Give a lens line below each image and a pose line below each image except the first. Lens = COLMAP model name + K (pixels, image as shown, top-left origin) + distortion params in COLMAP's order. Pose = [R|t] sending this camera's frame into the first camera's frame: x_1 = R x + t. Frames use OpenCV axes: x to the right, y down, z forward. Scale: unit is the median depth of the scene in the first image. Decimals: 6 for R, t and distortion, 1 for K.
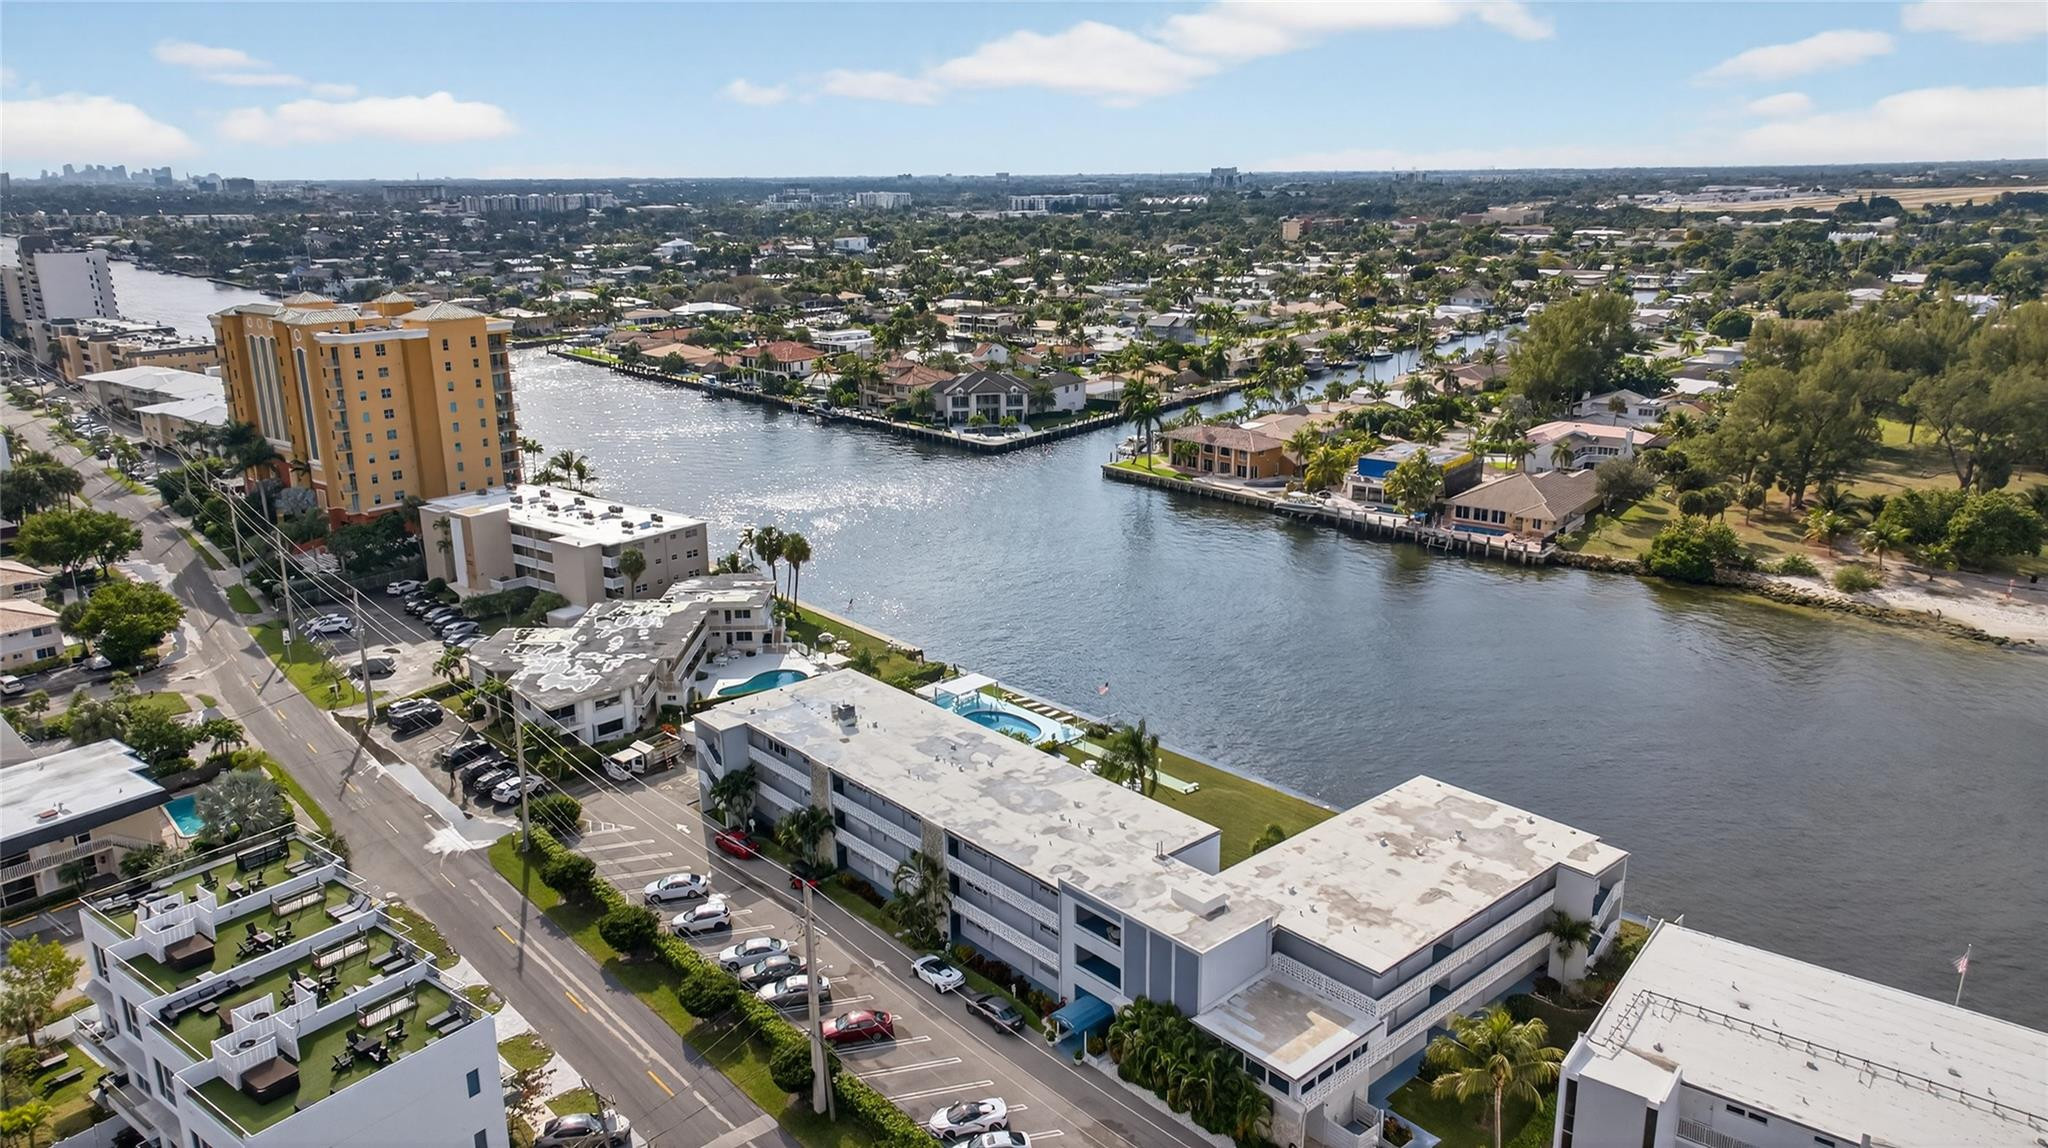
lens RADIAL K [[1409.6, 0, 1019.5], [0, 1409.6, 579.2], [0, 0, 1]] dist [0.026747, -0.009541]
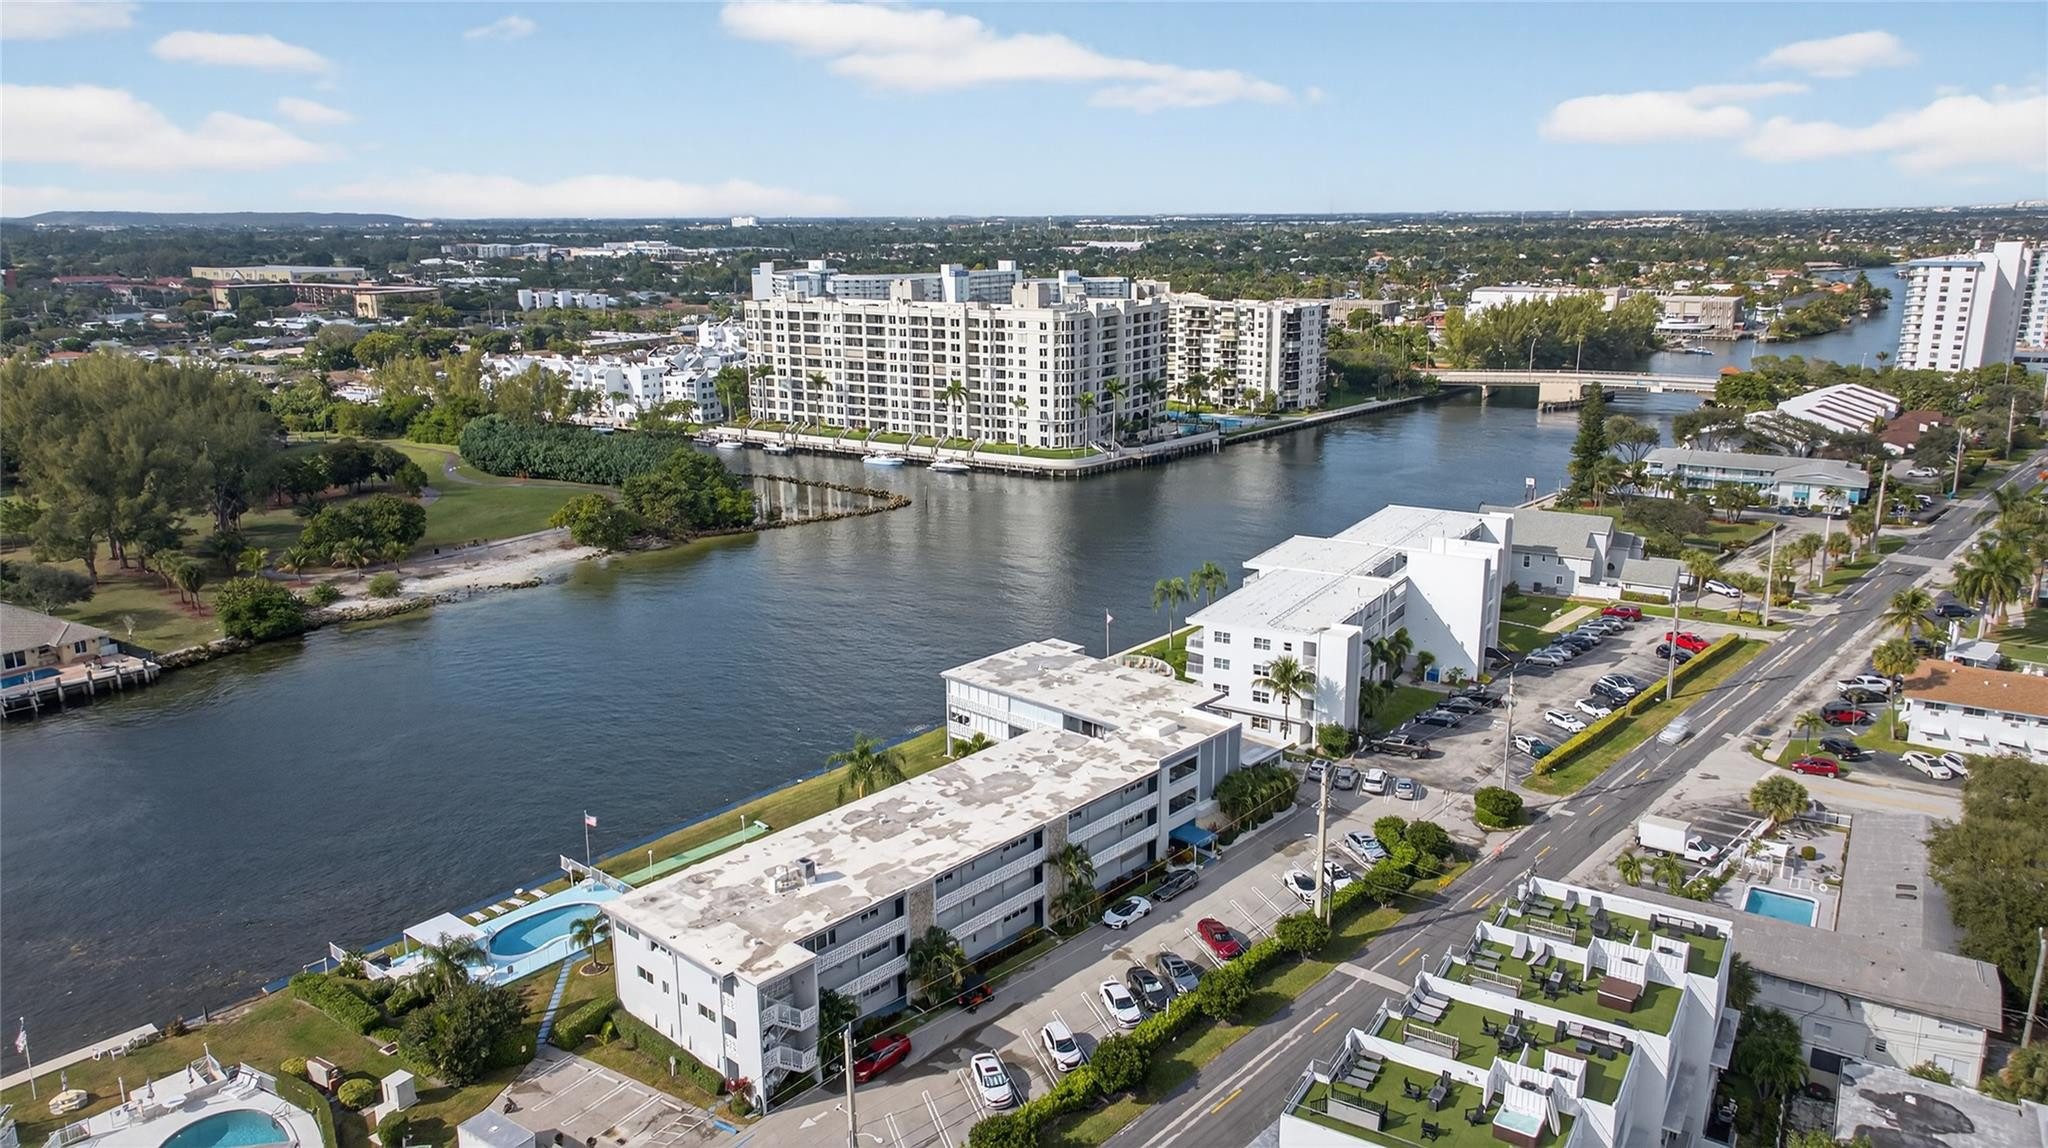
lens RADIAL K [[1409.6, 0, 1019.5], [0, 1409.6, 579.2], [0, 0, 1]] dist [0.026747, -0.009541]
pose [[-0.105589, -0.225423, 0.968522, -0.649340], [0.278624, 0.928248, 0.246425, -0.161751], [-0.954578, 0.295873, -0.035205, 0.626579]]
